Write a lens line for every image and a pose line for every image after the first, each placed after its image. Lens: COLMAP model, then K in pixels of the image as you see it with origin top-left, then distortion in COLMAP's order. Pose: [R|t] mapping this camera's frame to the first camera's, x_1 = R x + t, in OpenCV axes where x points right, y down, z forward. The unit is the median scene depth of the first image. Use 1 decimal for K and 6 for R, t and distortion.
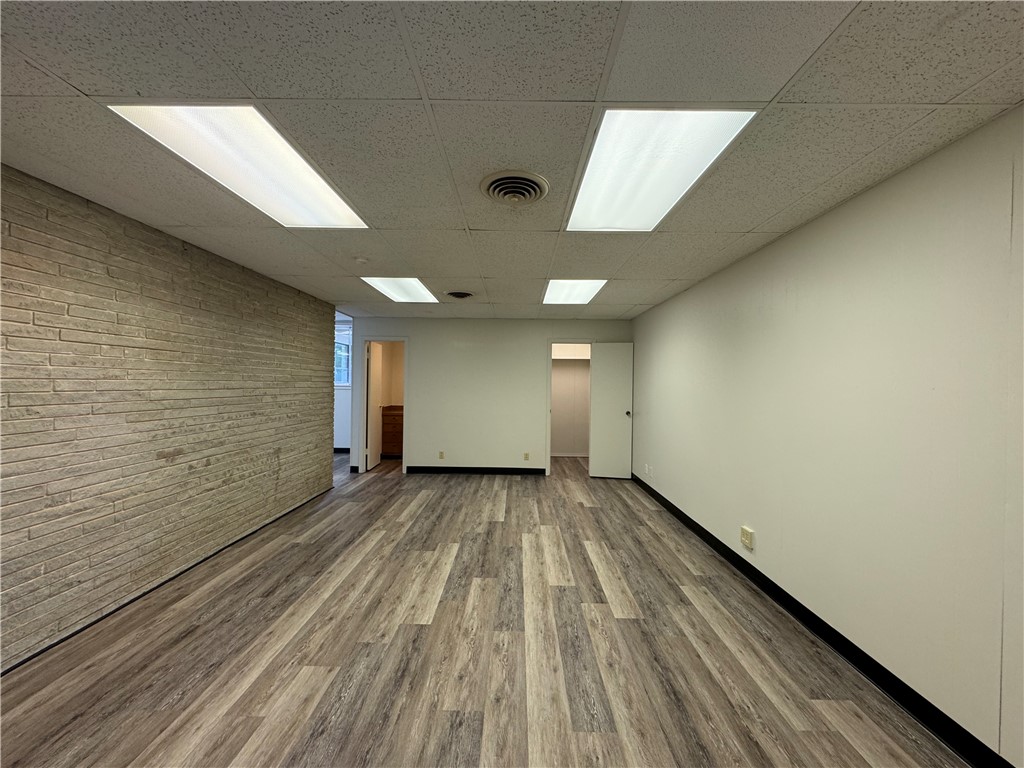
lens RADIAL K [[409.6, 0, 510.8], [0, 409.6, 383.3], [0, 0, 1]] dist [-0.001660, 0.000687]
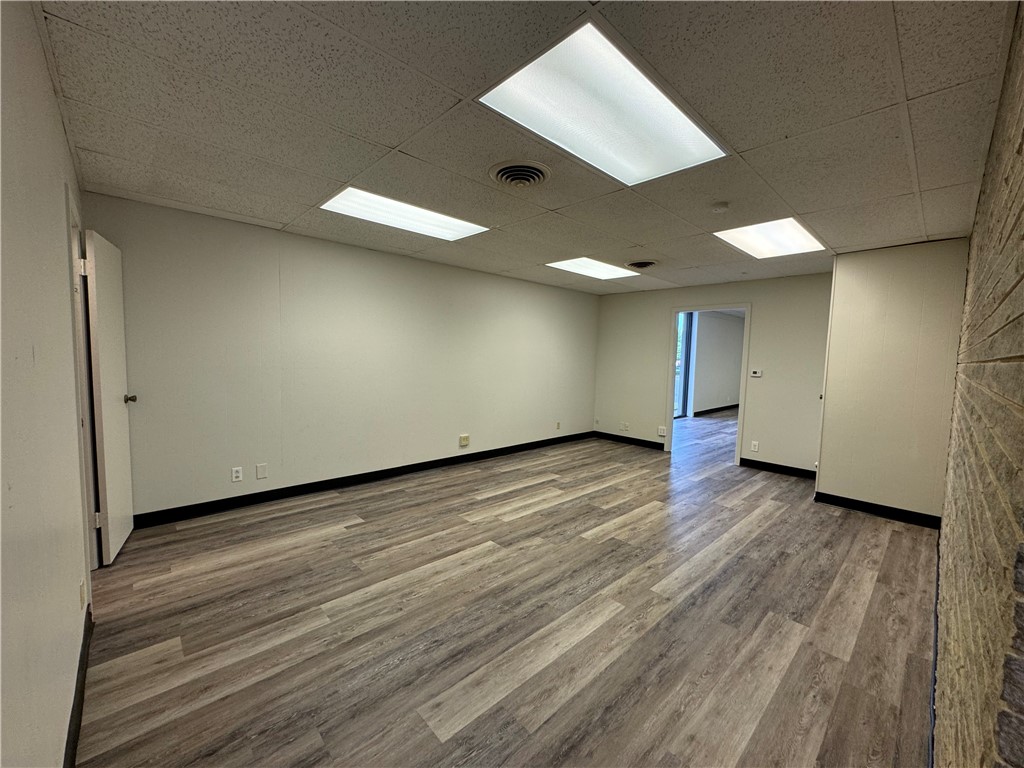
lens RADIAL K [[409.6, 0, 511.3], [0, 409.6, 379.5], [0, 0, 1]] dist [-0.001660, 0.000687]
pose [[-0.695092, -0.077078, 0.714777, -0.701599], [-0.036504, 0.996738, 0.071984, -0.002250], [-0.717994, 0.023943, -0.695638, 1.914224]]
